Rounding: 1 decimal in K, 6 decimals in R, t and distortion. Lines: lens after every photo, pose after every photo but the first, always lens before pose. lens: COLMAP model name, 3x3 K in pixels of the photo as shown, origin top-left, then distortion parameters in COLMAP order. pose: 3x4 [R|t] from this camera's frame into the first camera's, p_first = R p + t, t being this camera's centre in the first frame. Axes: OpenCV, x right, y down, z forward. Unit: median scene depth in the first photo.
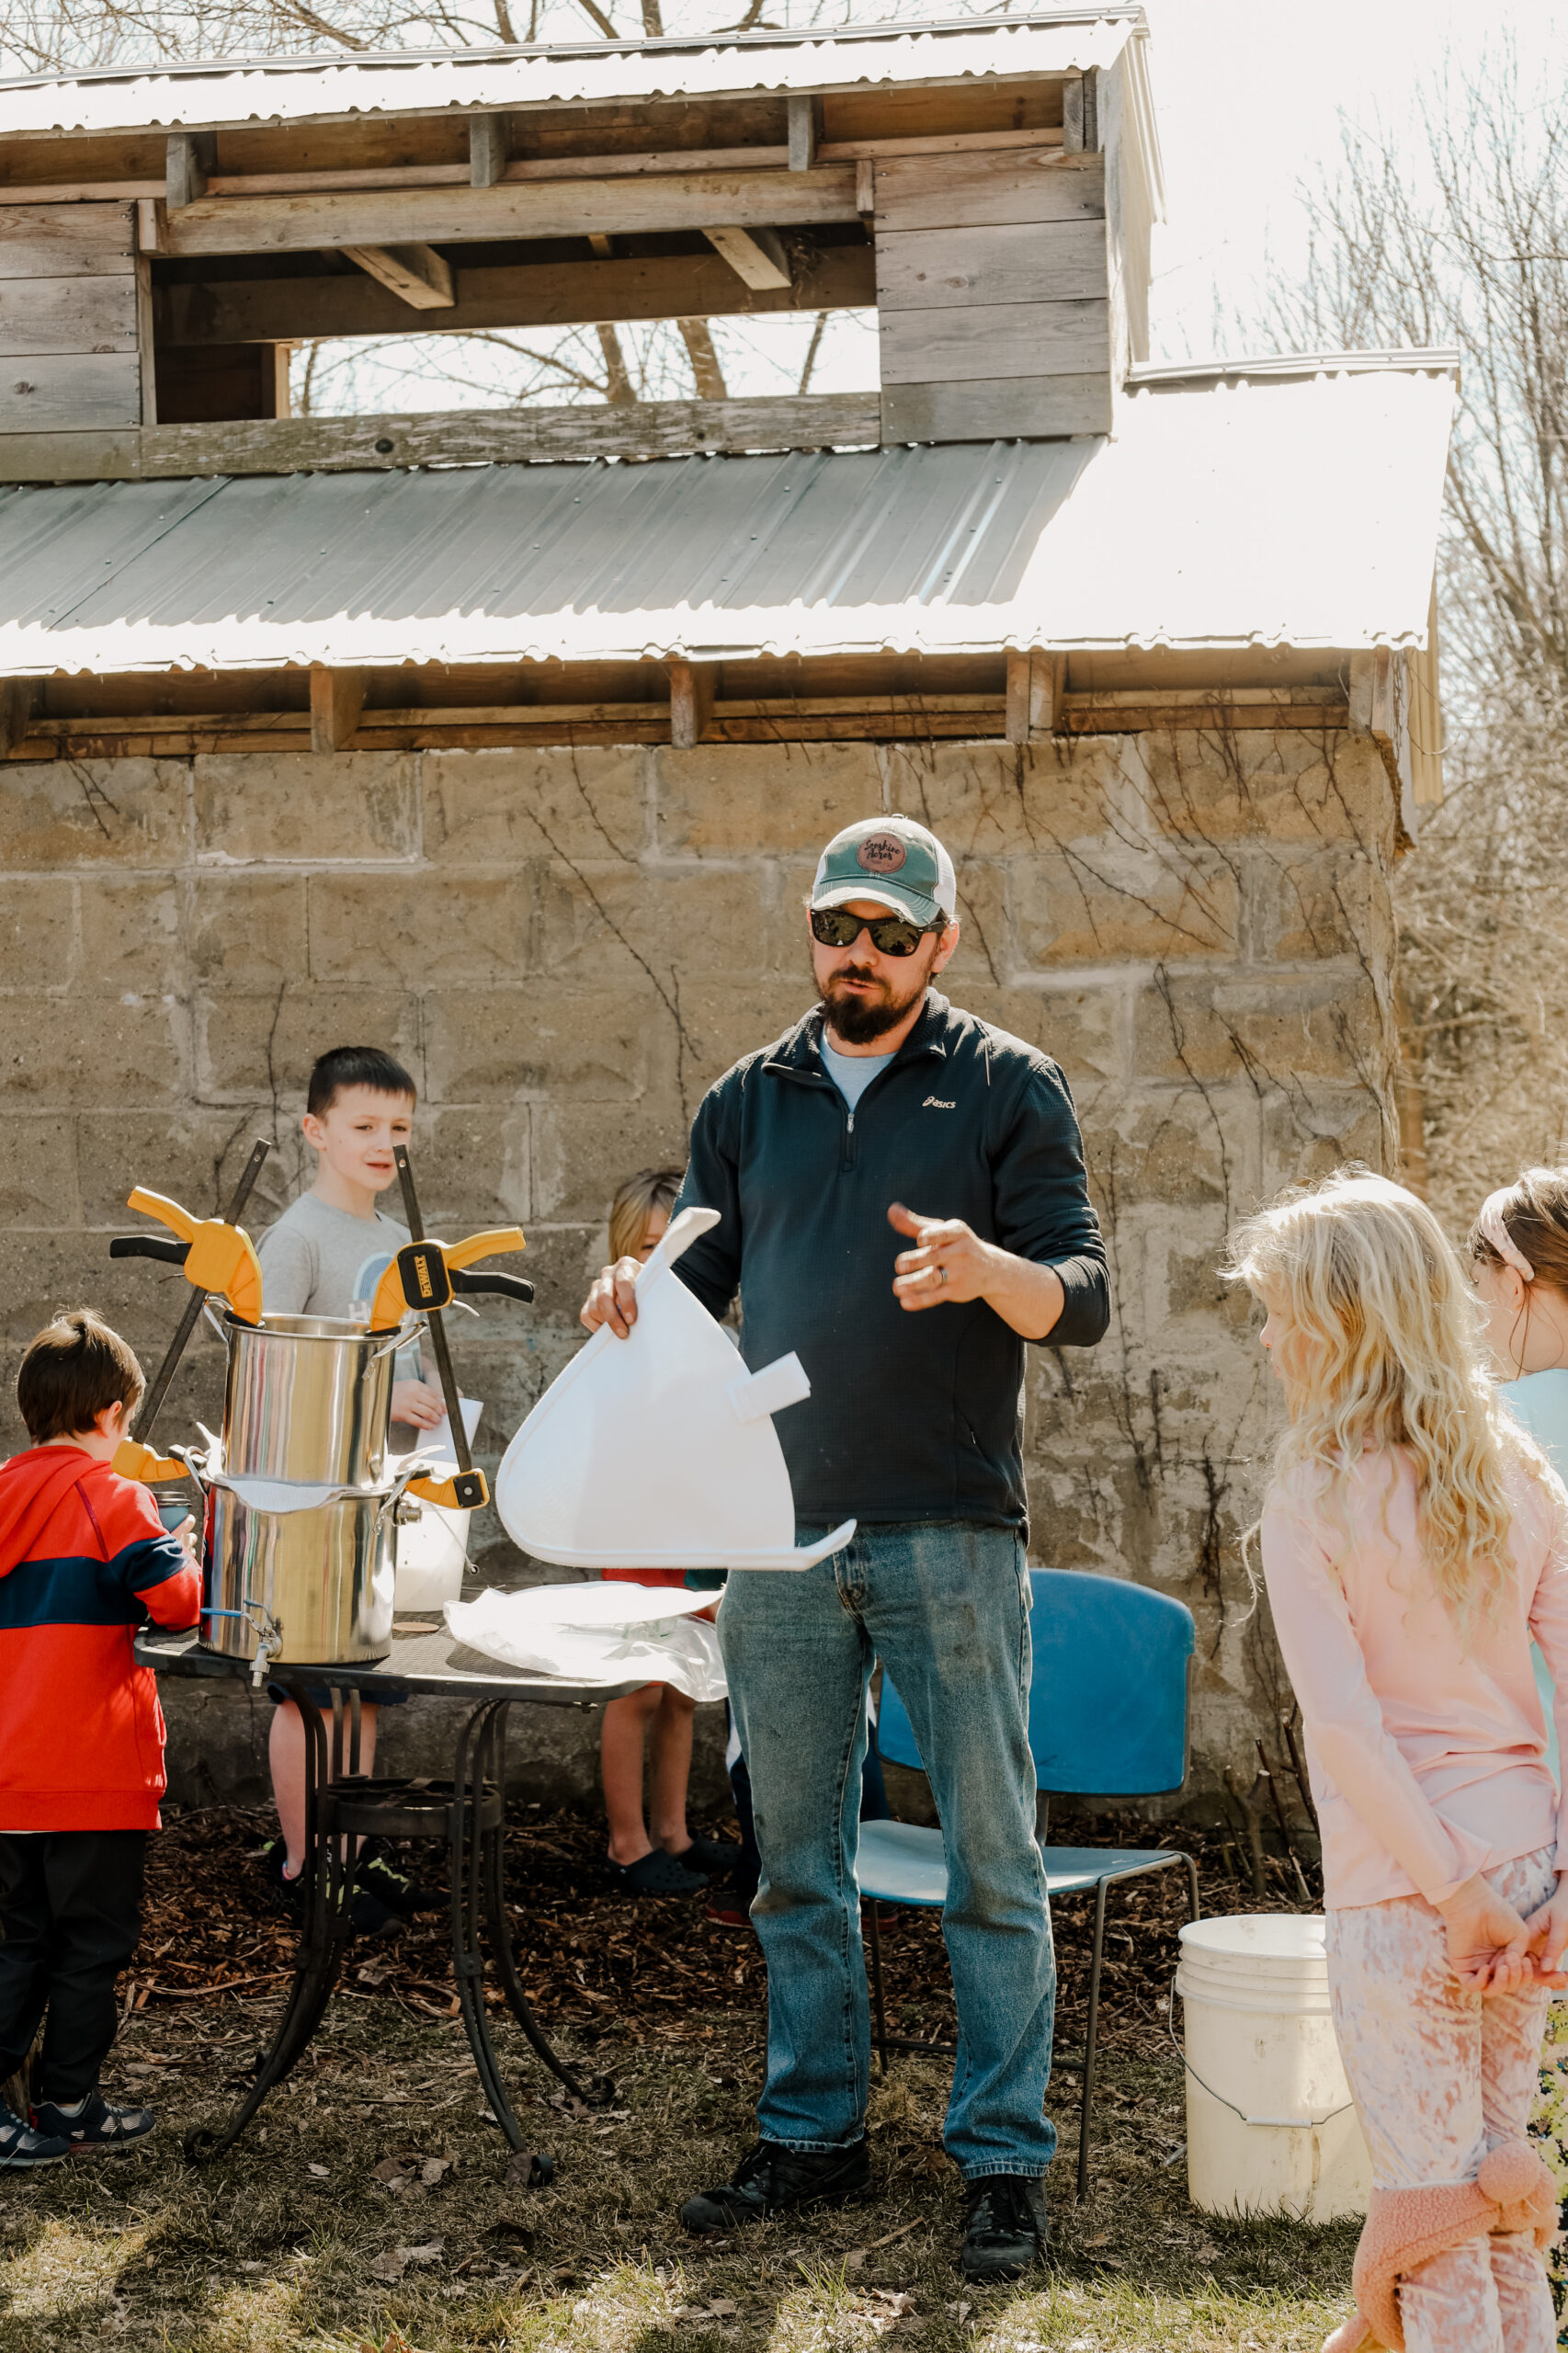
lens RADIAL K [[5120.0, 0, 782.1], [0, 5120.0, 1222.7], [0, 0, 1]] dist [-0.041469, 0.300014]
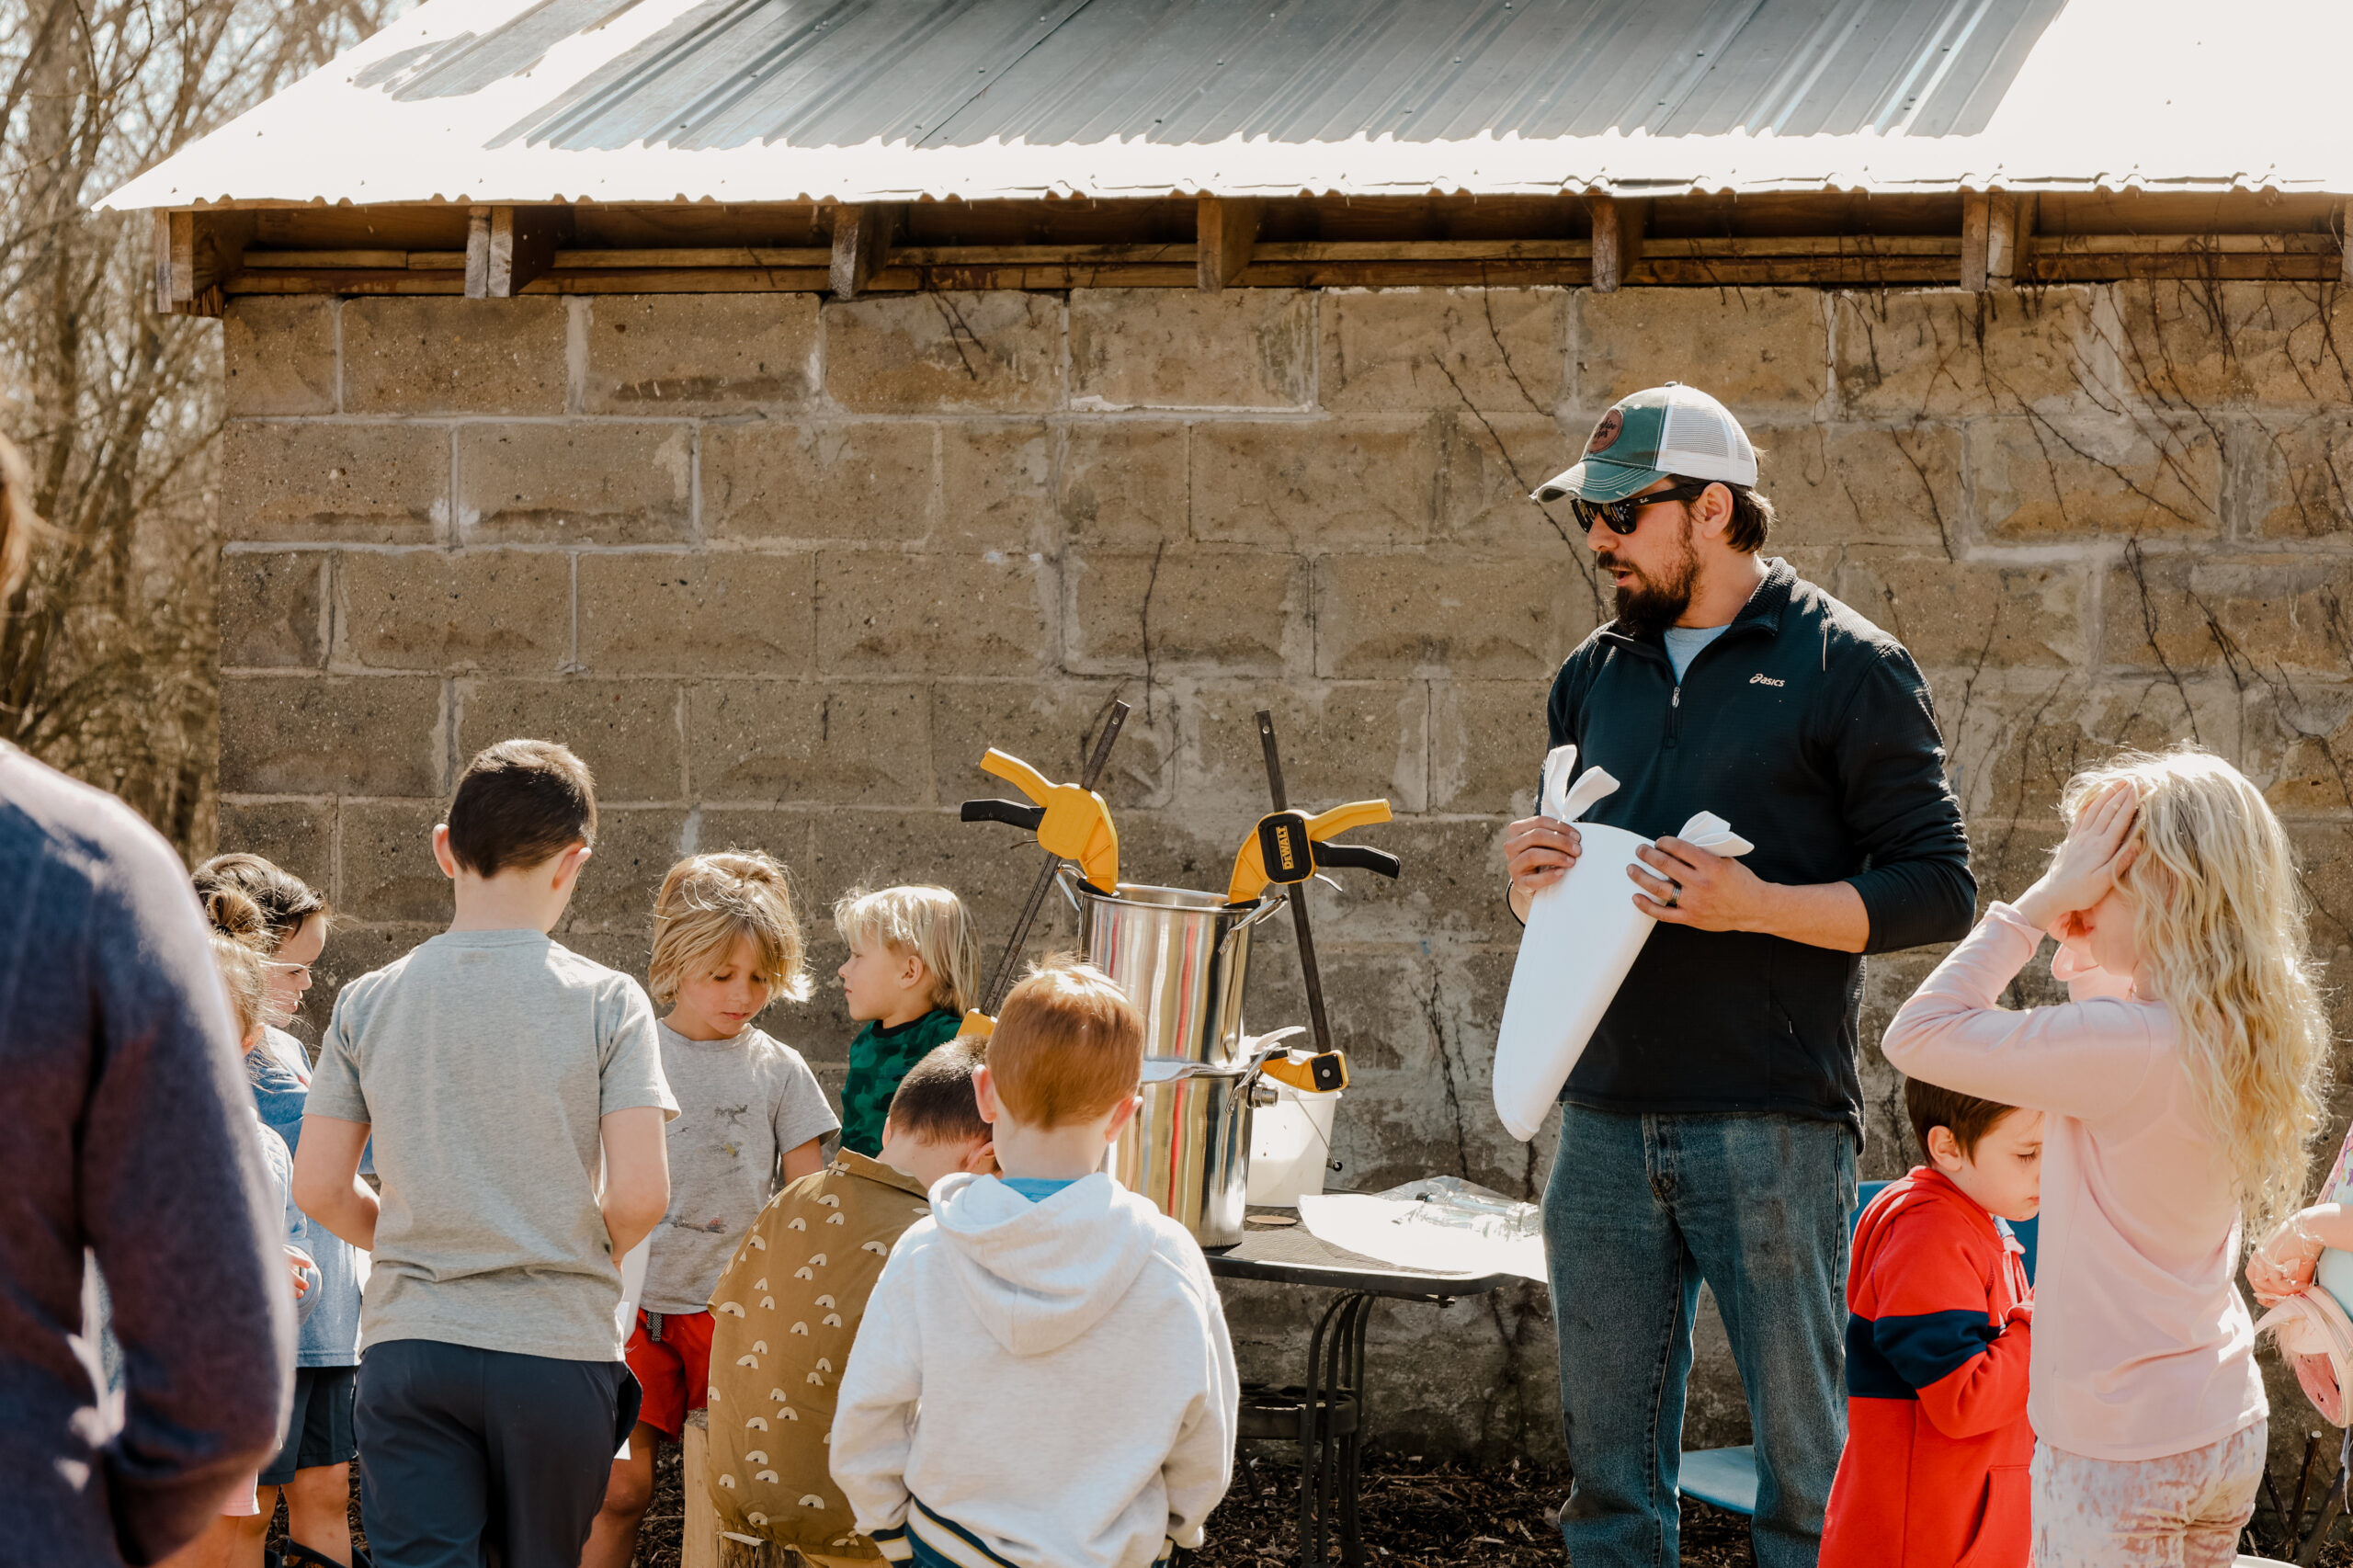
lens RADIAL K [[6819.2, 0, 1177.6], [0, 6819.2, 782.9], [0, 0, 1]] dist [-0.033052, 0.776120]
pose [[0.994605, 0.022826, -0.101197, 0.029161], [-0.024209, 0.999629, -0.012460, 0.011013], [0.100875, 0.014843, 0.994788, -0.204790]]
